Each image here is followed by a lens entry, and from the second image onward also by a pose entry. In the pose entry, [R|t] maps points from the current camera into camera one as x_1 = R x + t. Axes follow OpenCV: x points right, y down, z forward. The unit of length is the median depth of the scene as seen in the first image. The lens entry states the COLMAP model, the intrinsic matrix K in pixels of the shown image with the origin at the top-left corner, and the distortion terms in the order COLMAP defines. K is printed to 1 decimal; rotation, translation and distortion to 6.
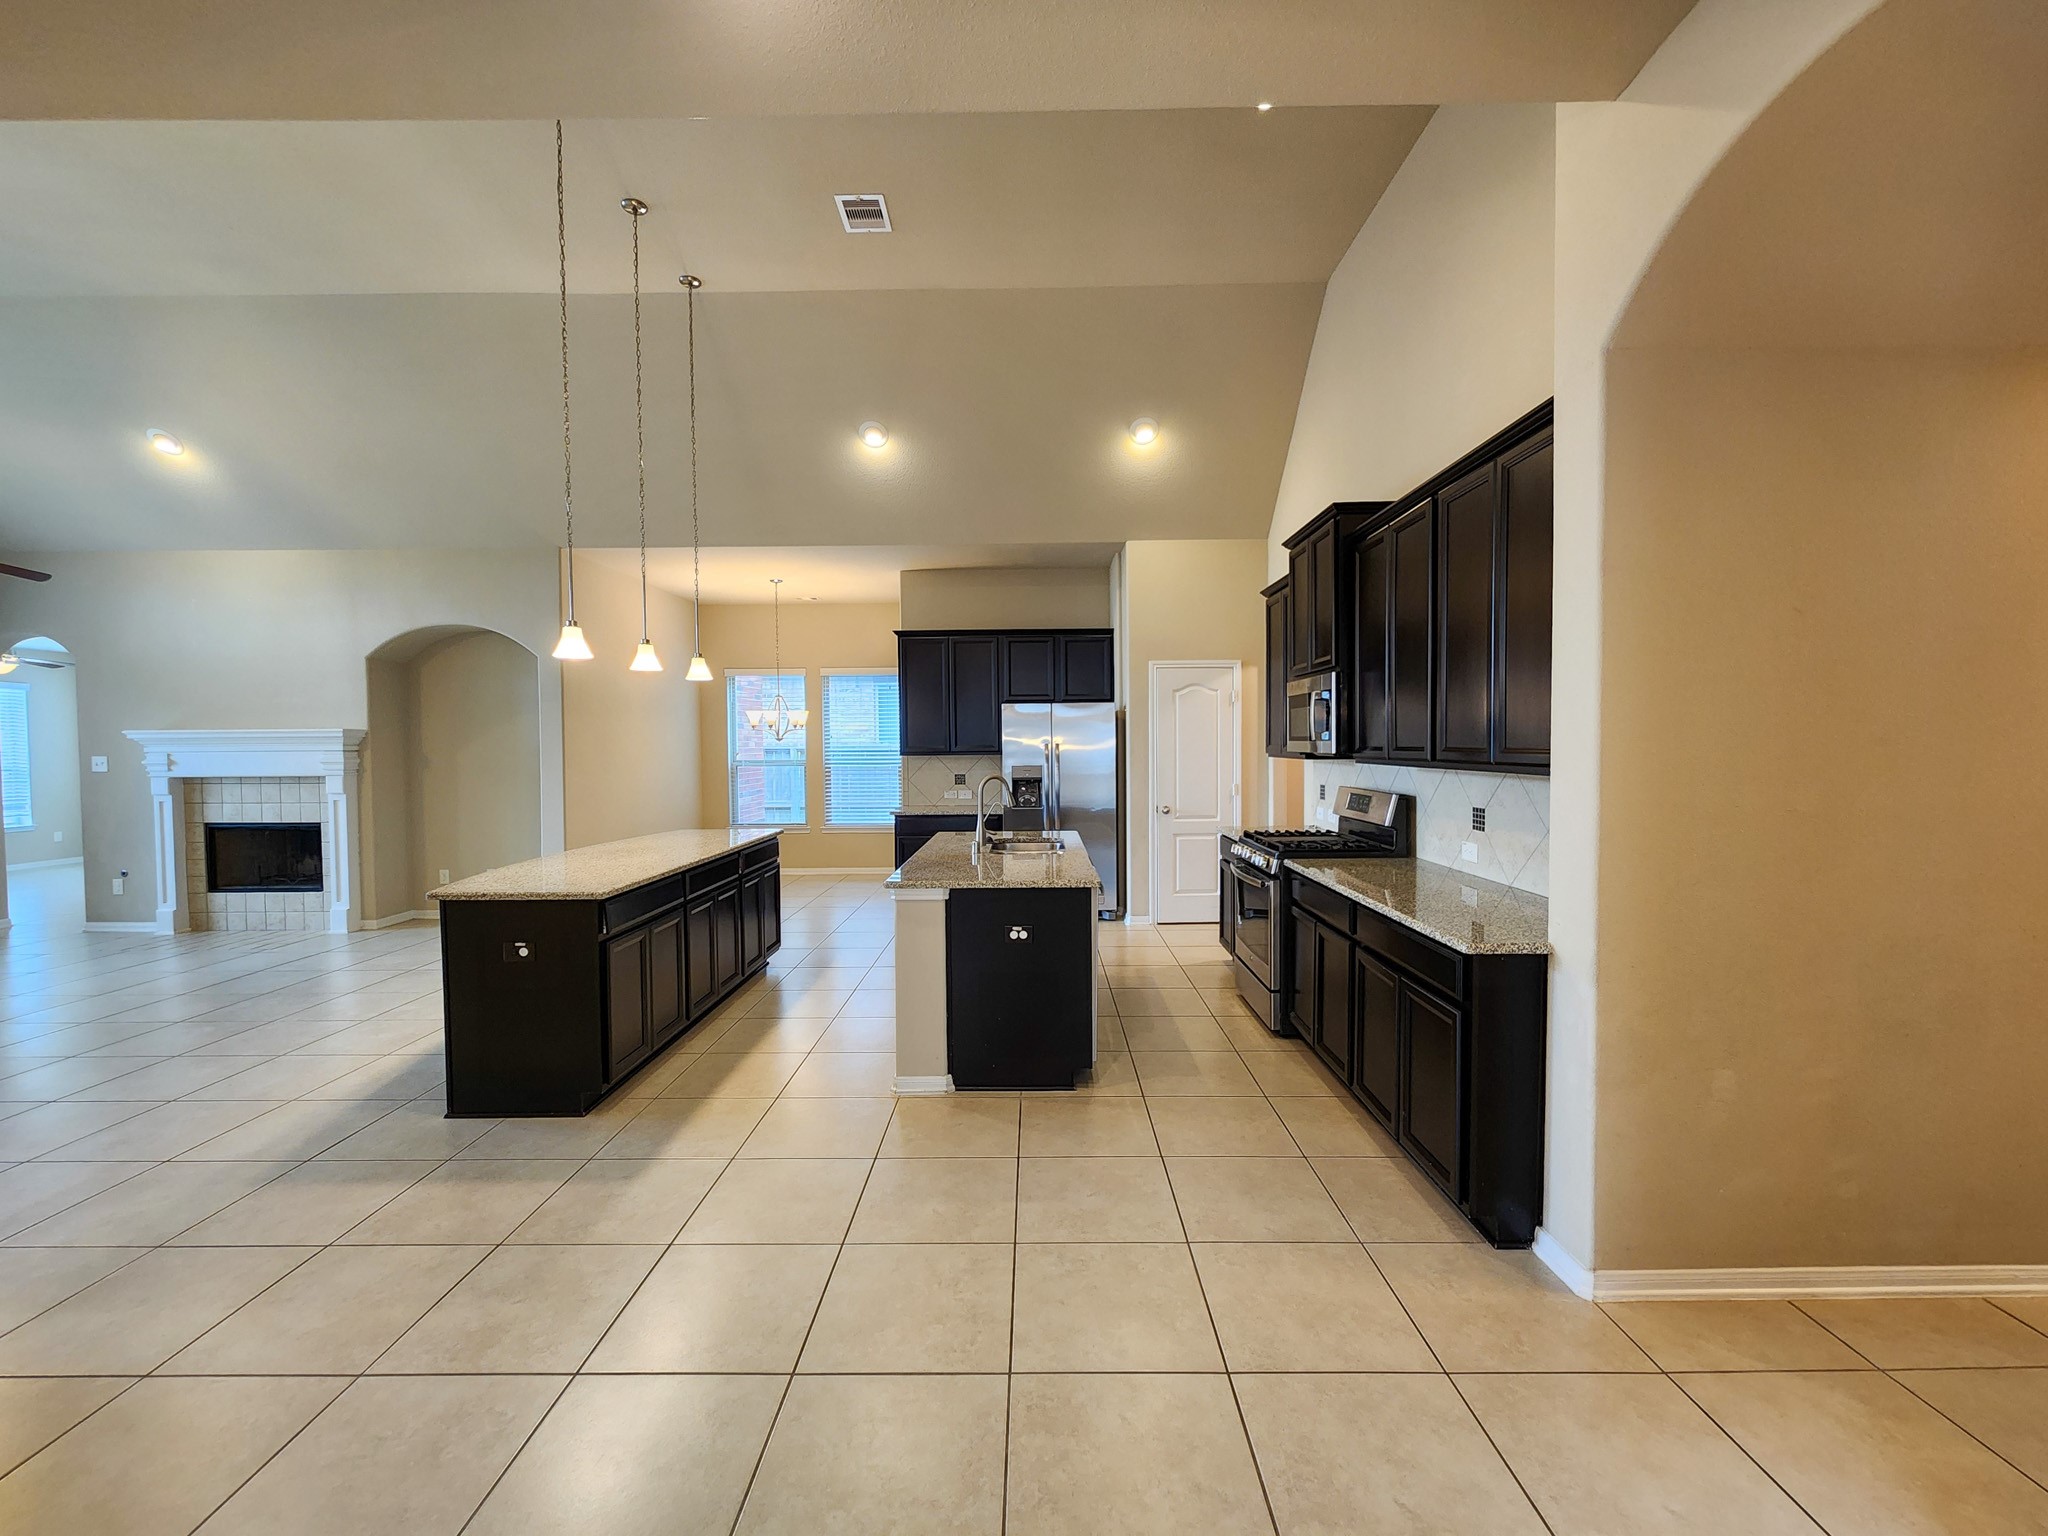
lens RADIAL K [[833.3, 0, 1037.7], [0, 833.3, 772.7], [0, 0, 1]] dist [0.000321, 0.001077]
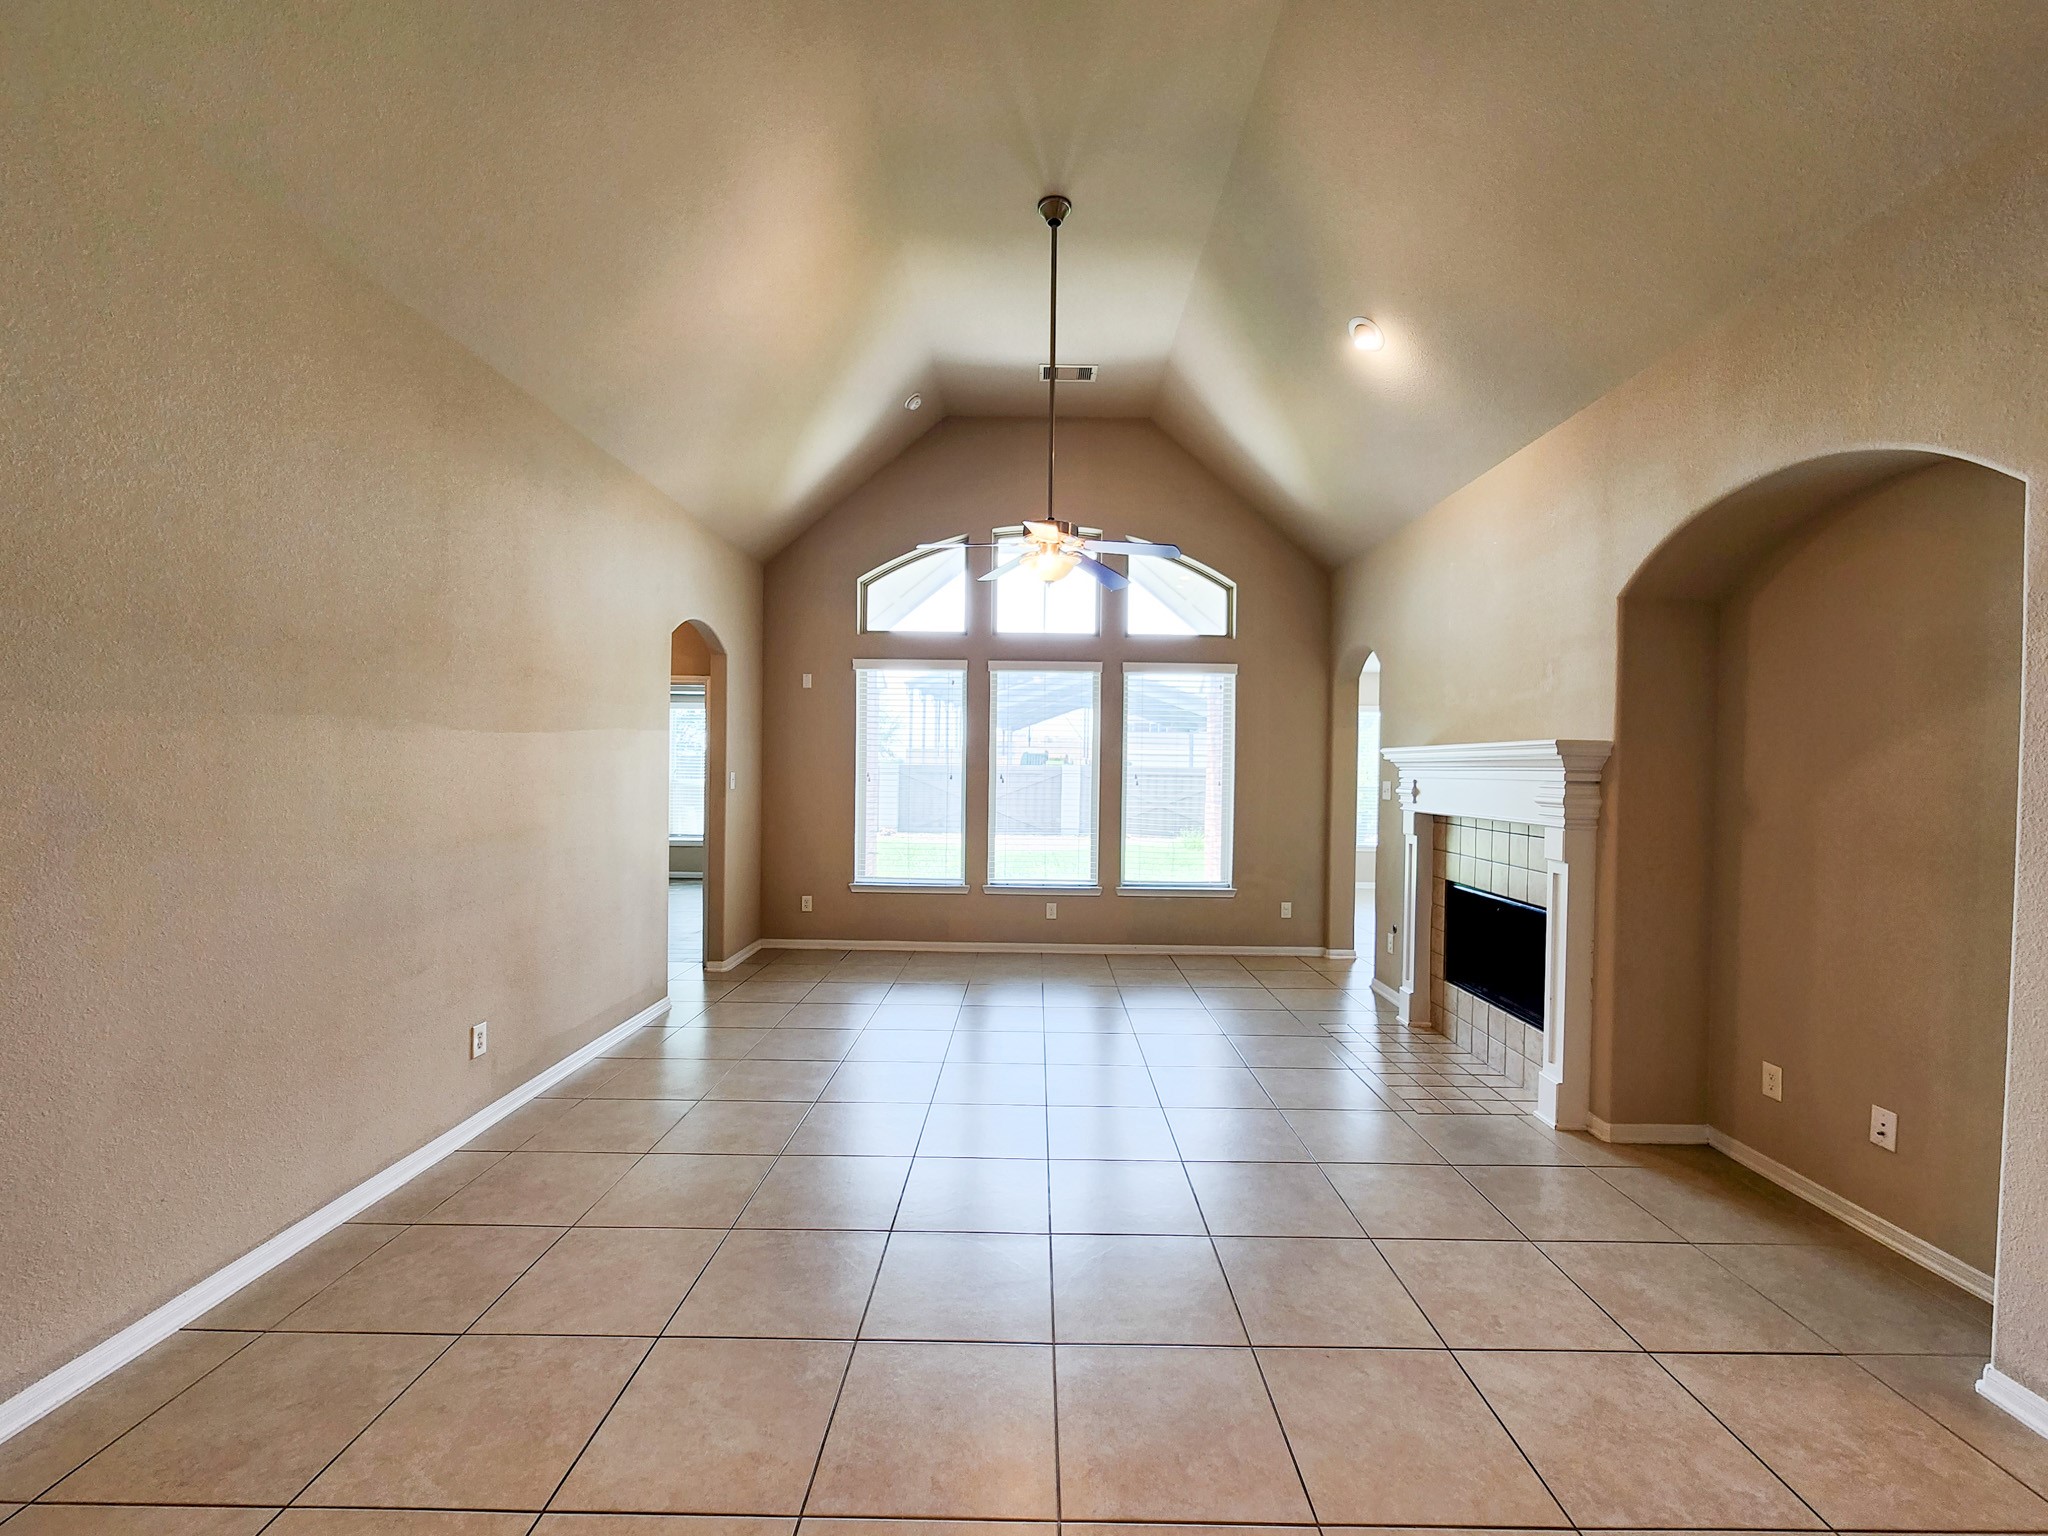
lens RADIAL K [[833.3, 0, 1039.6], [0, 833.3, 769.6], [0, 0, 1]] dist [0.000321, 0.001077]
pose [[0.007118, 0.009368, -0.999931, -0.304252], [-0.047108, 0.998849, 0.009023, -0.023002], [0.998864, 0.047040, 0.007551, 0.654912]]
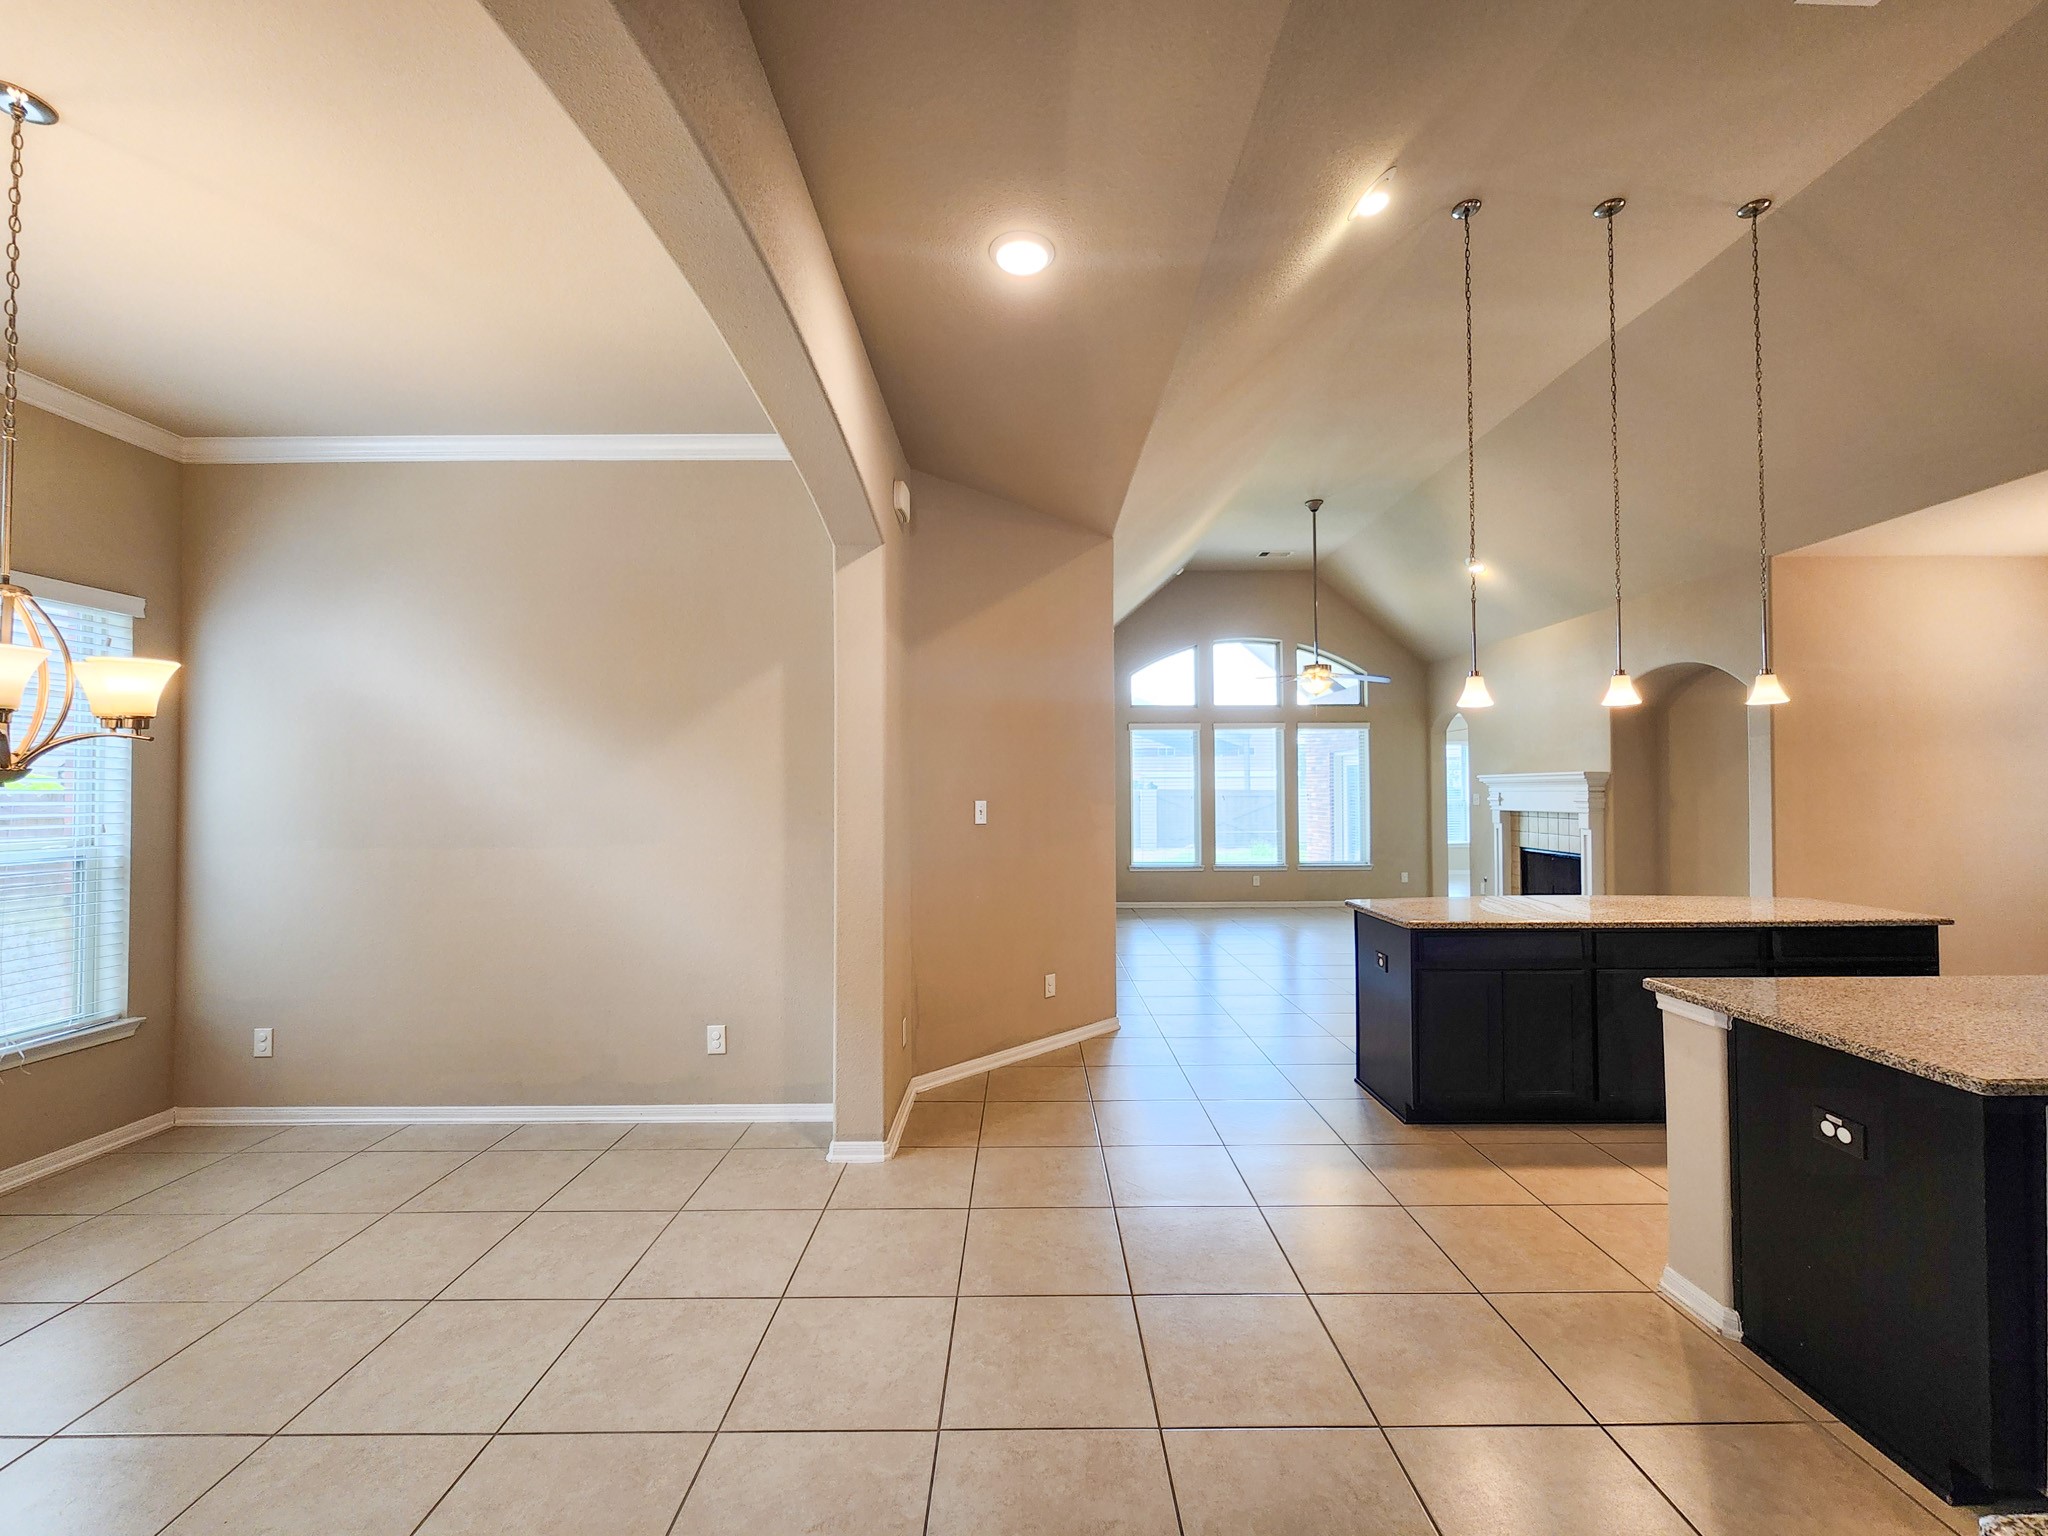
lens RADIAL K [[833.3, 0, 1025.5], [0, 833.3, 773.0], [0, 0, 1]] dist [0.000321, 0.001077]
pose [[0.003287, -0.016479, -0.999859, 0.281247], [-0.028356, 0.999461, -0.016566, -0.010523], [0.999592, 0.028406, 0.002818, 0.236901]]
